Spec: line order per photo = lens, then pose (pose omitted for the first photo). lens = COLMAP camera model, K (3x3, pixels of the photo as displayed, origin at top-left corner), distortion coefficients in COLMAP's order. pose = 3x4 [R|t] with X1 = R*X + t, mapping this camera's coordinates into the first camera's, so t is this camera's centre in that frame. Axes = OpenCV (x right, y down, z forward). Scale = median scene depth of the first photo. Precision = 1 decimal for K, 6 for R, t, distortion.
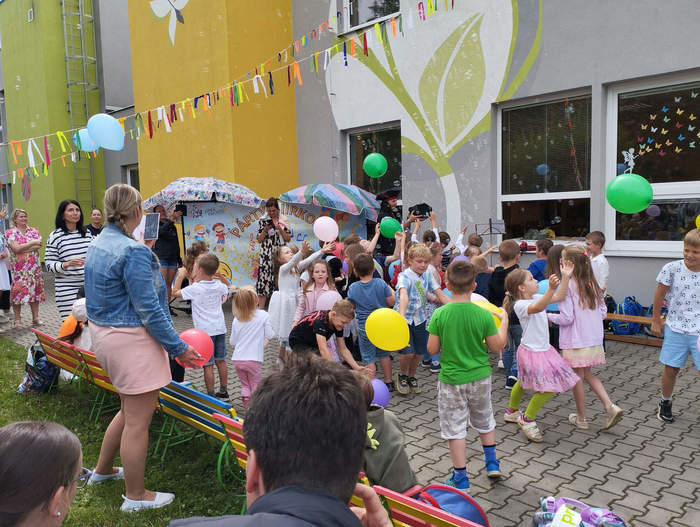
lens RADIAL K [[573.7, 0, 346.9], [0, 573.7, 264.7], [0, 0, 1]] dist [0.099093, -0.129722]
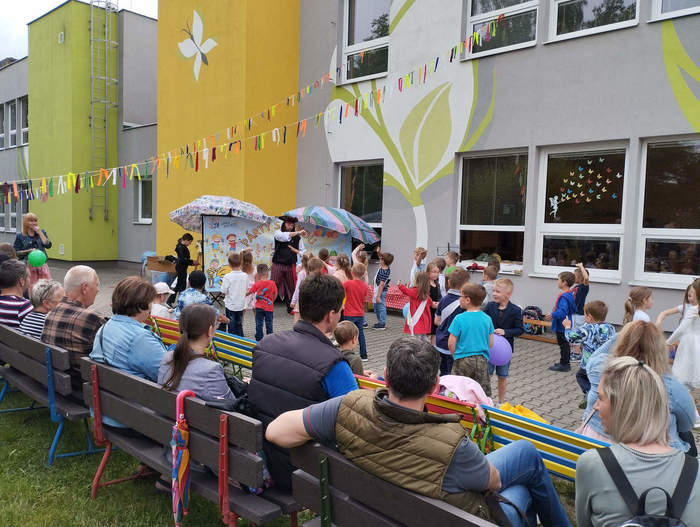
lens RADIAL K [[573.7, 0, 346.9], [0, 573.7, 264.7], [0, 0, 1]] dist [0.099093, -0.129722]
pose [[0.997915, 0.054972, 0.033833, -0.016276], [-0.054134, 0.998216, -0.025204, 0.011774], [-0.035159, 0.023320, 0.999110, -0.242969]]
